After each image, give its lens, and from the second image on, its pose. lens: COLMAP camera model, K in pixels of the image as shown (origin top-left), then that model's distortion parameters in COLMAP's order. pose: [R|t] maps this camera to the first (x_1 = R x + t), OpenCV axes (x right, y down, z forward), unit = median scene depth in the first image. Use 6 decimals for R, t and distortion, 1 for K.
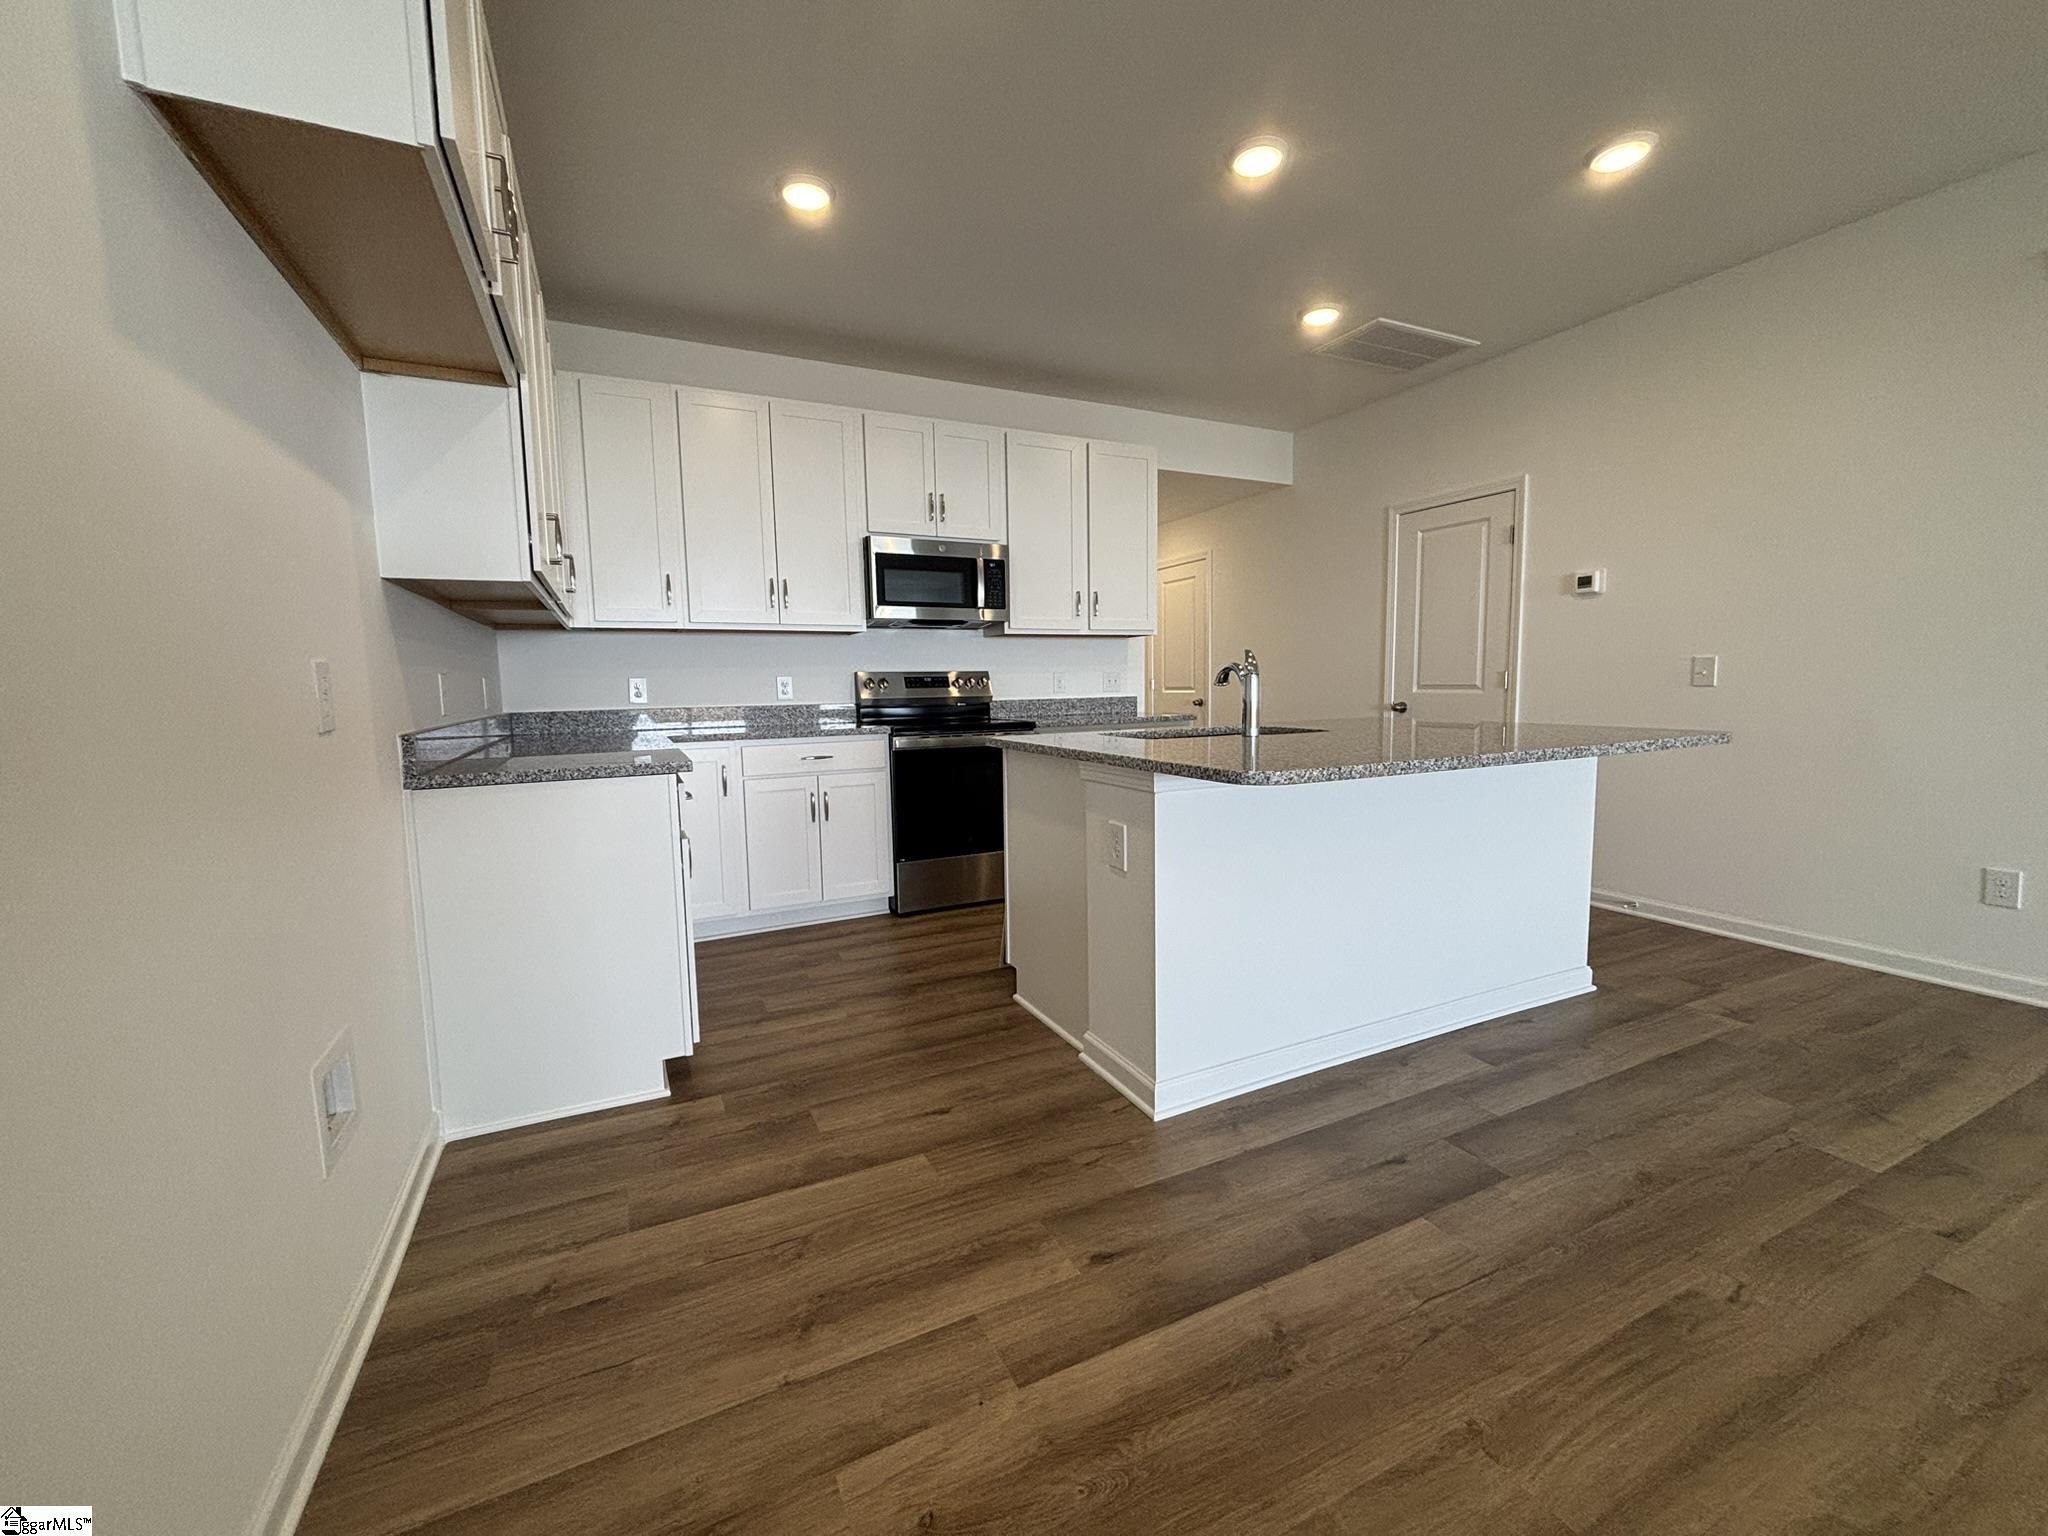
lens RADIAL K [[826.3, 0, 1024.0], [0, 826.3, 768.0], [0, 0, 1]] dist [0.001129, 0.000316]
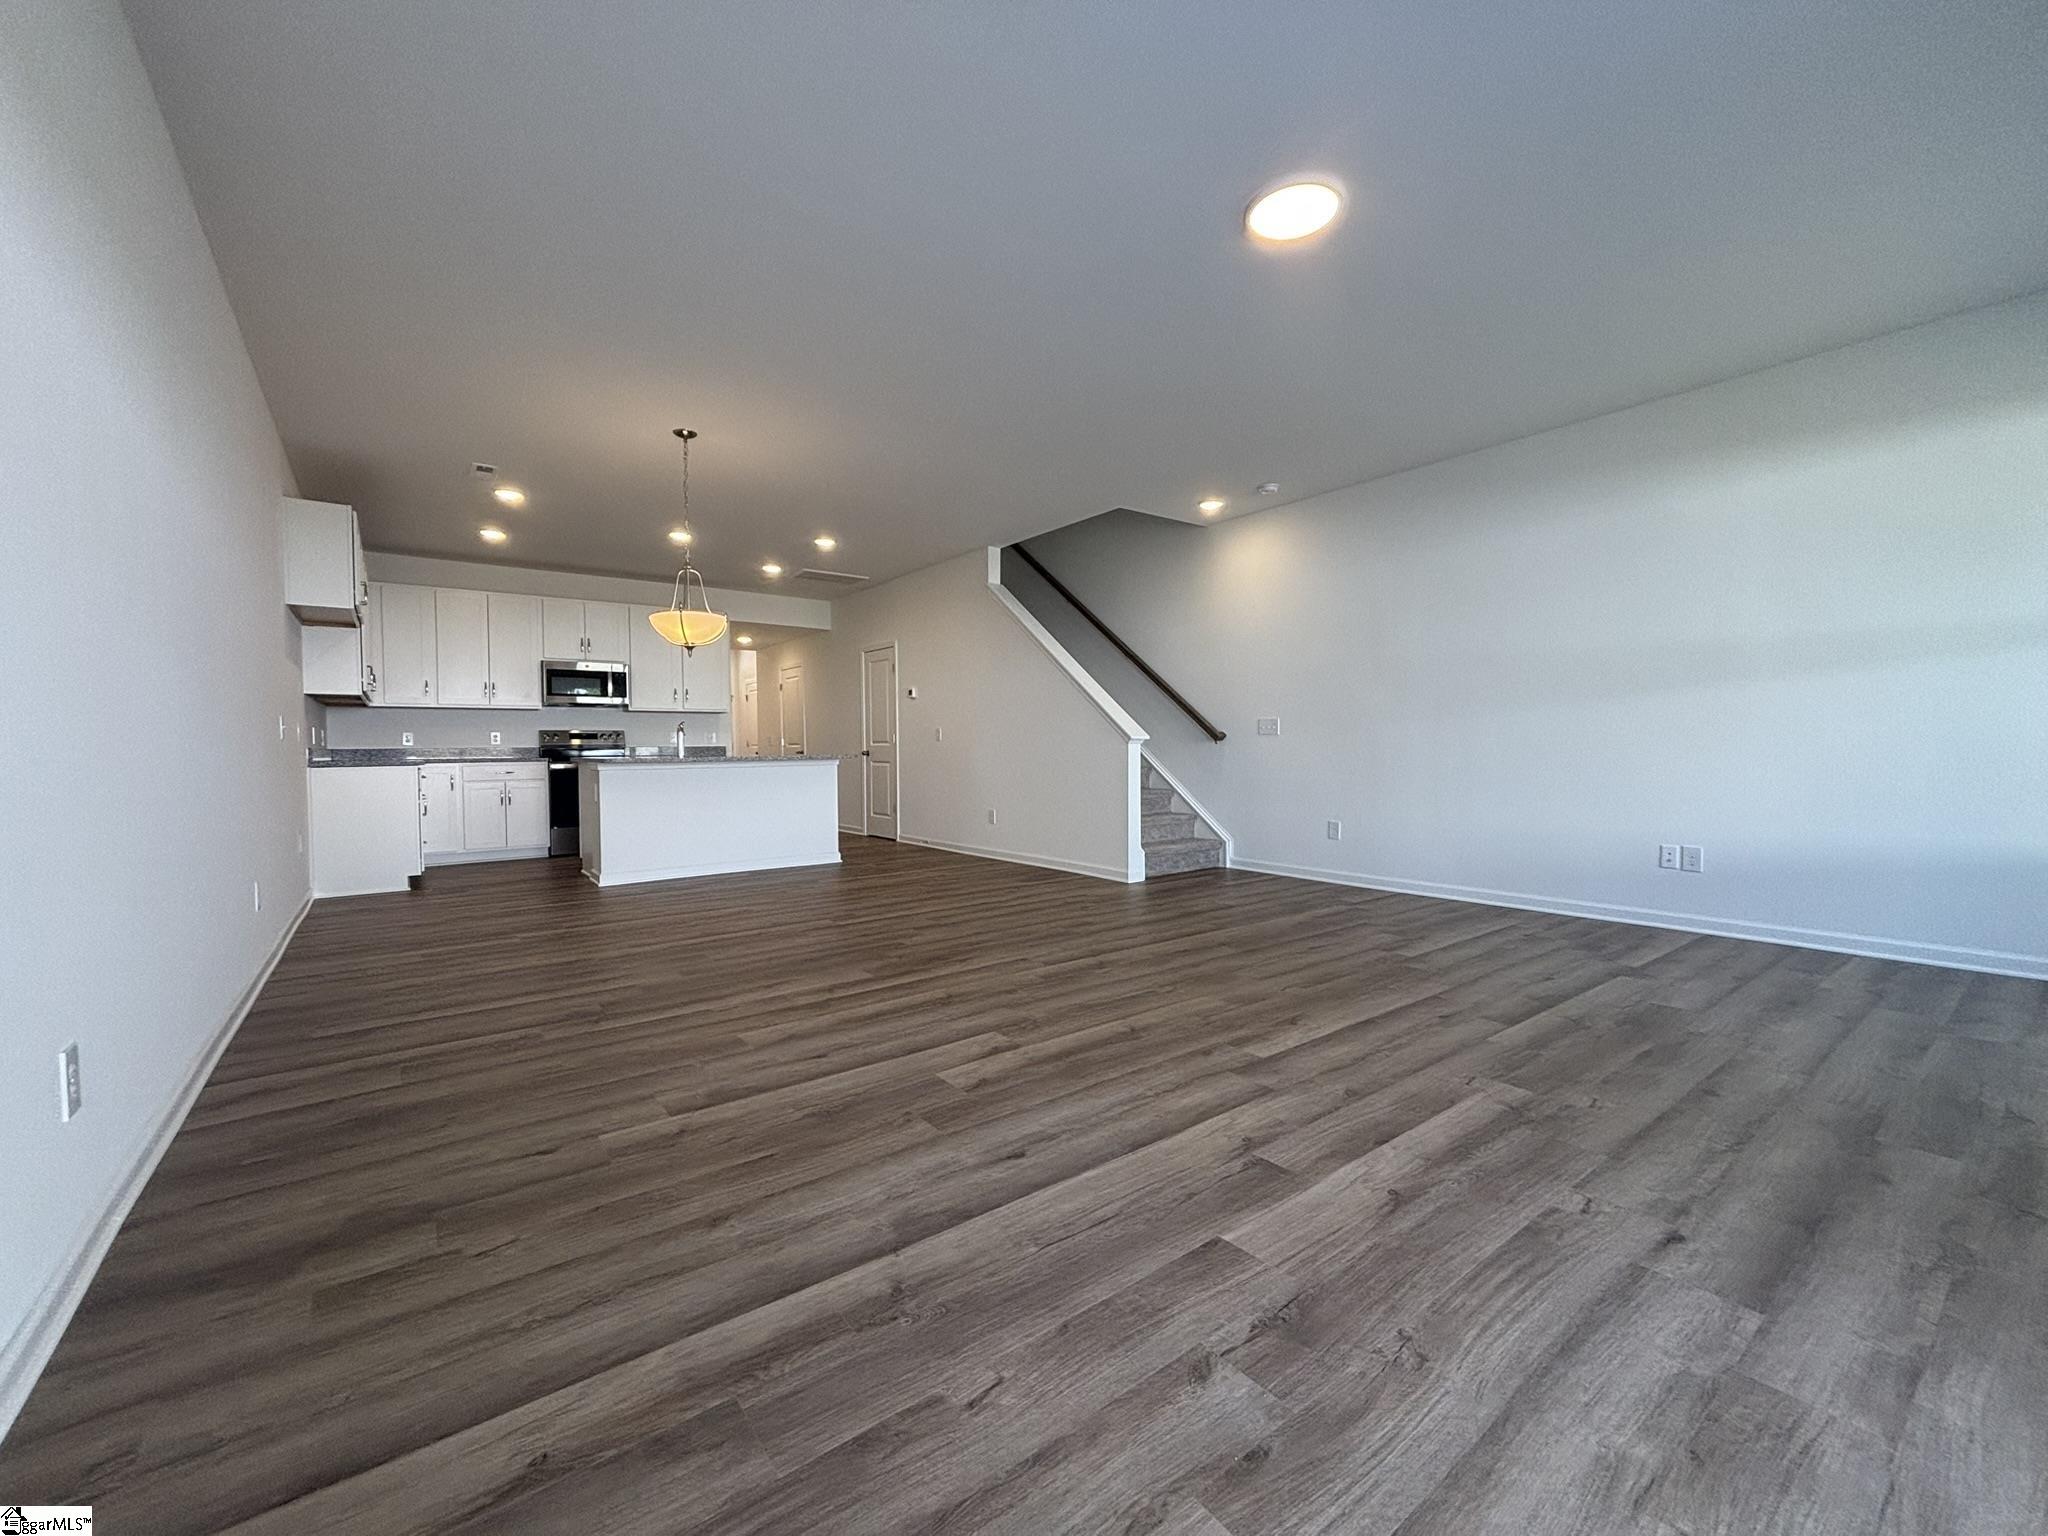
lens RADIAL K [[837.3, 0, 1024.0], [0, 837.3, 768.0], [0, 0, 1]] dist [-0.006986, 0.000008]
pose [[0.981379, 0.004777, 0.192024, 0.869760], [0.010019, 0.997057, -0.076008, 0.209532], [-0.191822, 0.076517, 0.978442, -1.781516]]
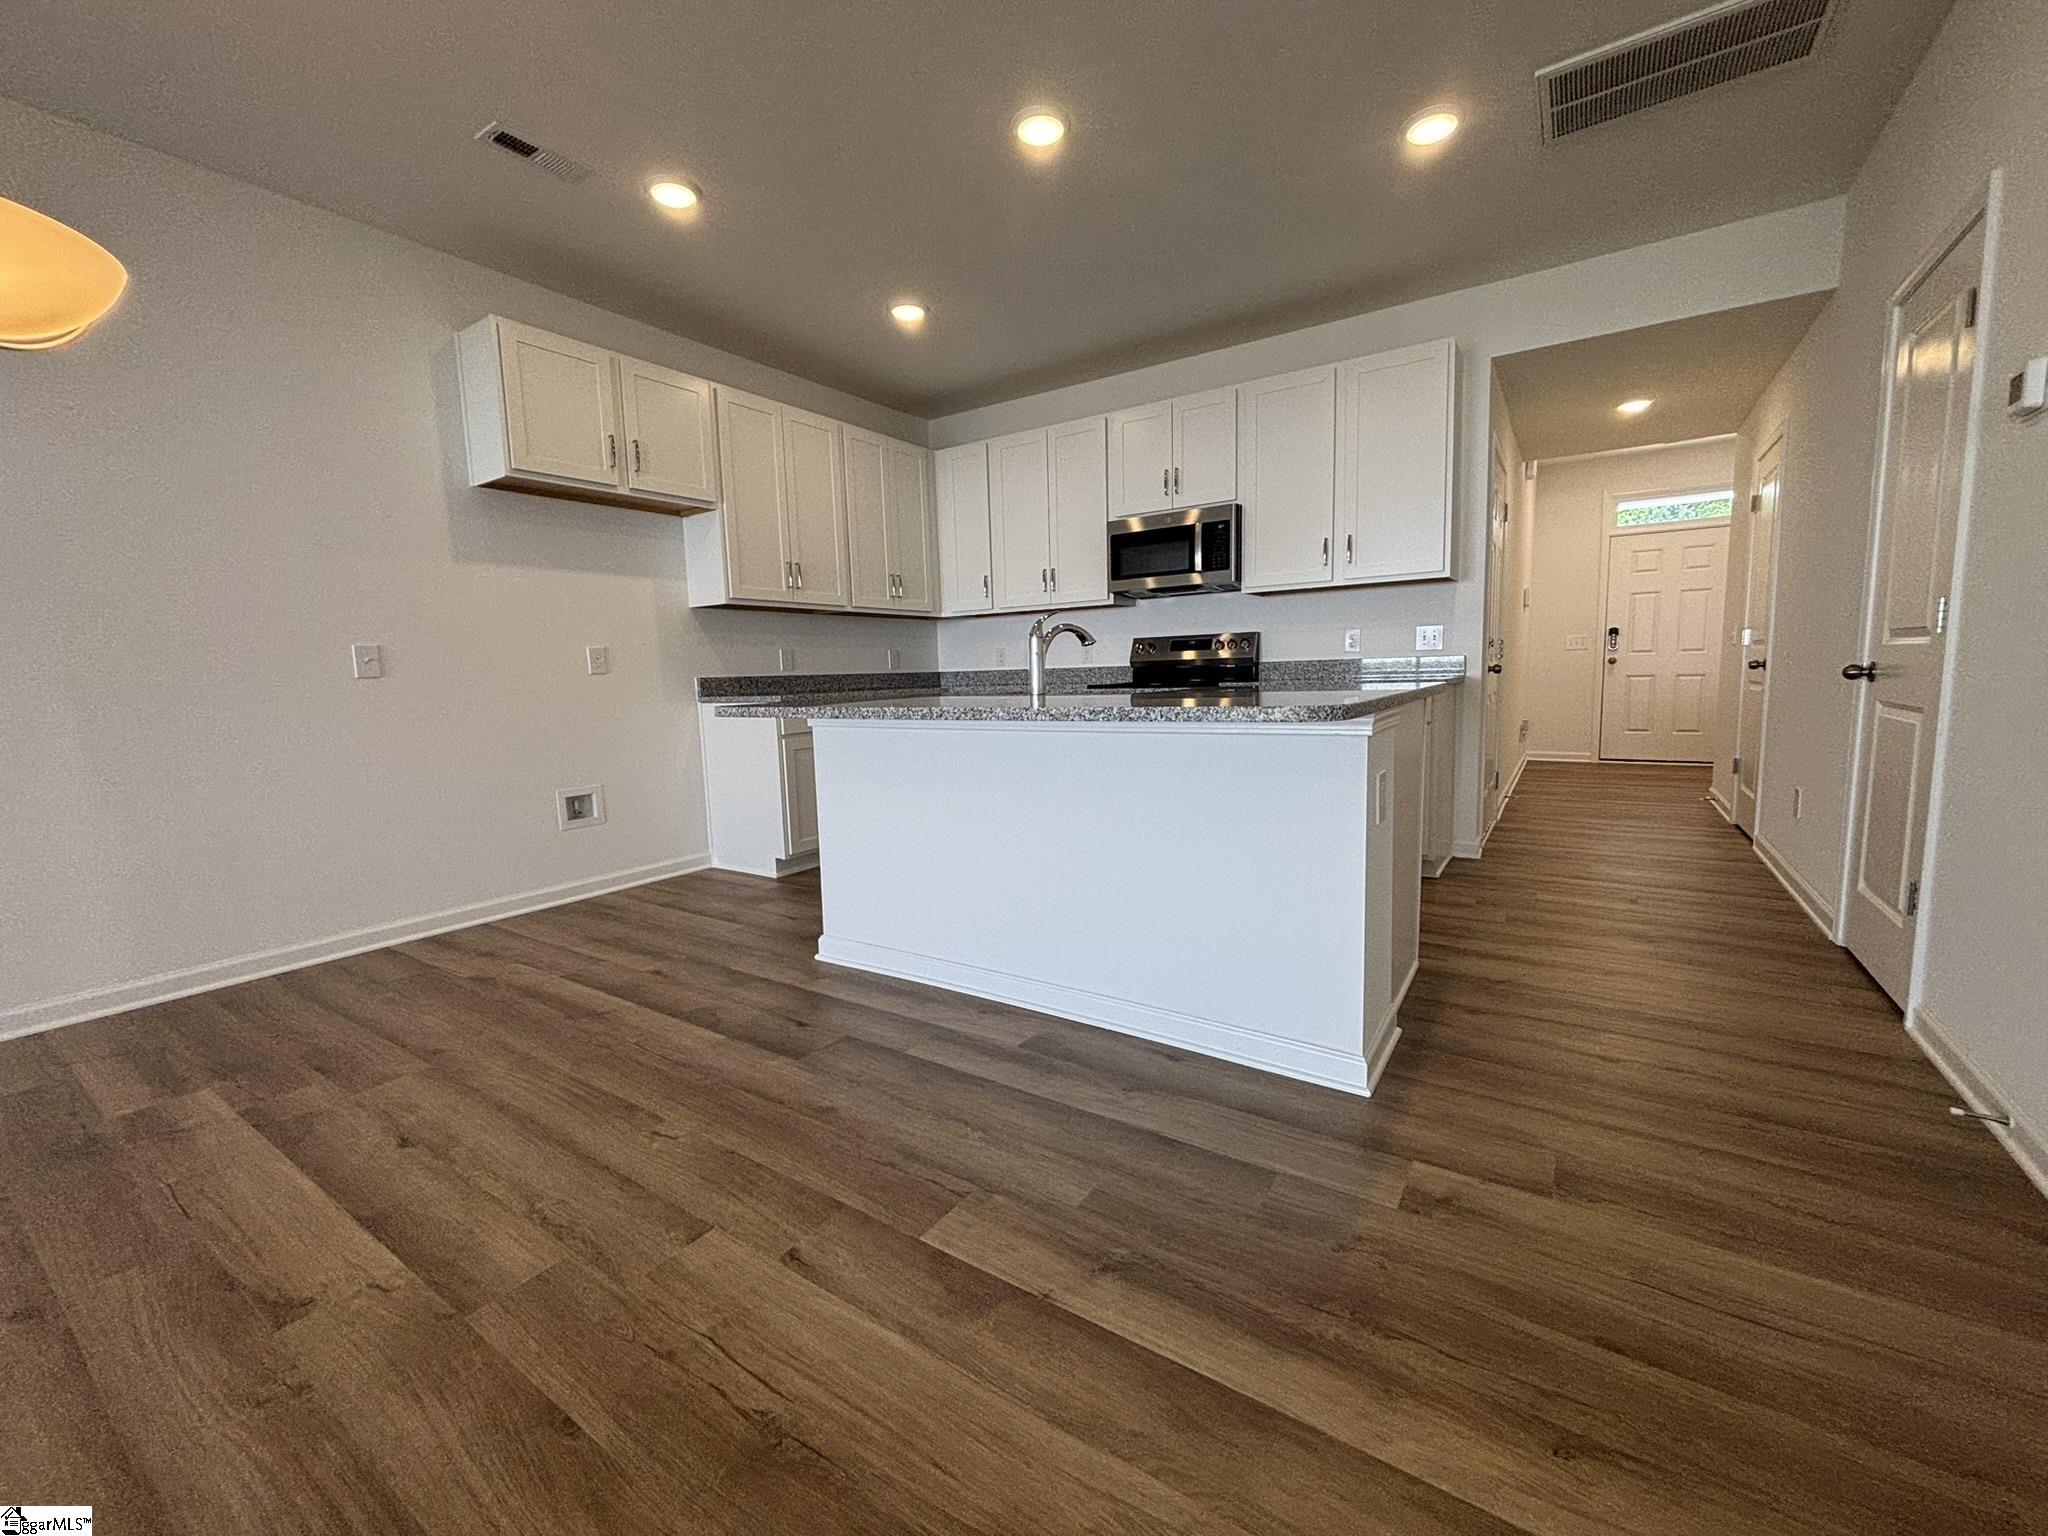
lens RADIAL K [[828.5, 0, 1024.0], [0, 828.5, 768.0], [0, 0, 1]] dist [0.000697, -0.000223]
pose [[0.503224, 0.106386, -0.857582, 1.256393], [-0.069927, 0.994152, 0.082295, -0.032991], [0.861322, 0.018555, 0.507721, 0.482465]]
